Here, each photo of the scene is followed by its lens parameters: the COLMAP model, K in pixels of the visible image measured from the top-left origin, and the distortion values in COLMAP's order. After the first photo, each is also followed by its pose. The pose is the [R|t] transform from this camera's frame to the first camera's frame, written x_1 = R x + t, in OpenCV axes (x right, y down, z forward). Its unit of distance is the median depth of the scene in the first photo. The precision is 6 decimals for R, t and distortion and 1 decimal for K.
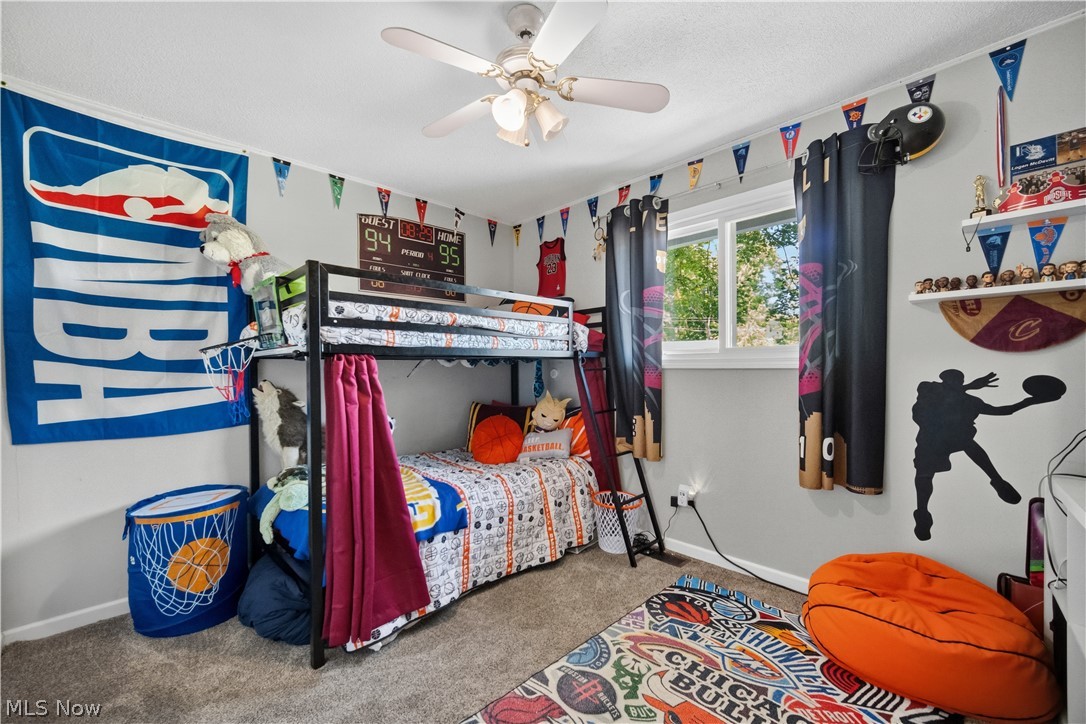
lens RADIAL K [[452.2, 0, 541.9], [0, 452.2, 371.3], [0, 0, 1]] dist [-0.001247, 0.000171]
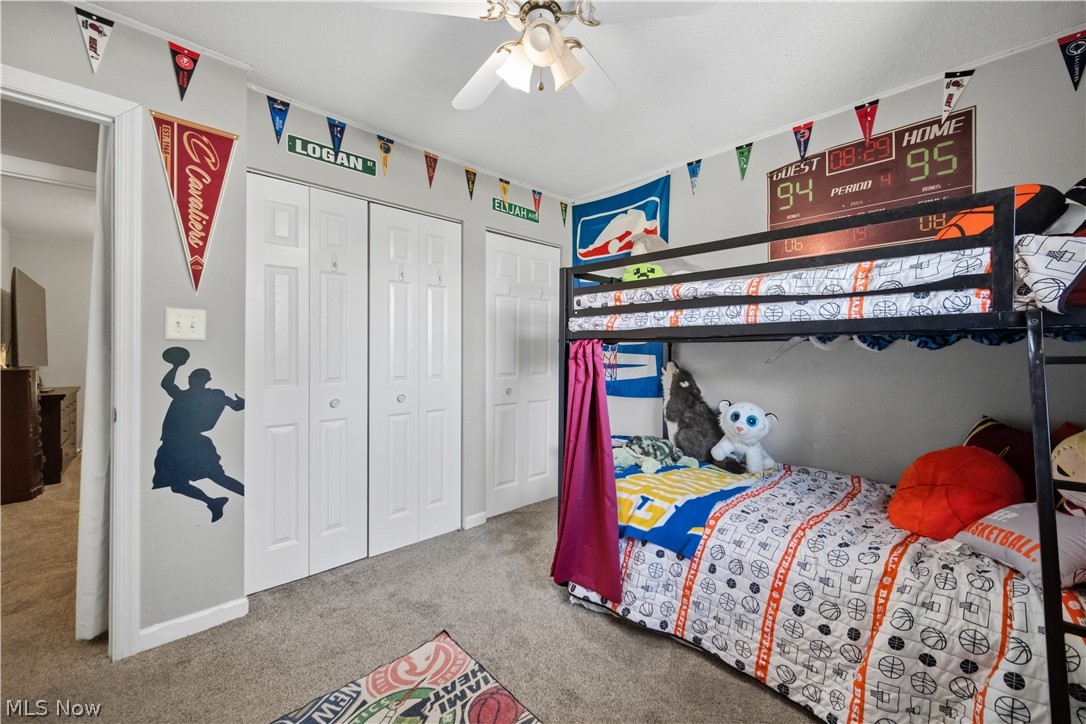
lens RADIAL K [[434.8, 0, 541.1], [0, 434.8, 352.3], [0, 0, 1]] dist [0.000122, 0.000074]
pose [[-0.021303, 0.010512, -0.999718, 0.653807], [-0.006752, 0.999920, 0.010658, -0.015331], [0.999750, 0.006977, -0.021230, 0.862498]]
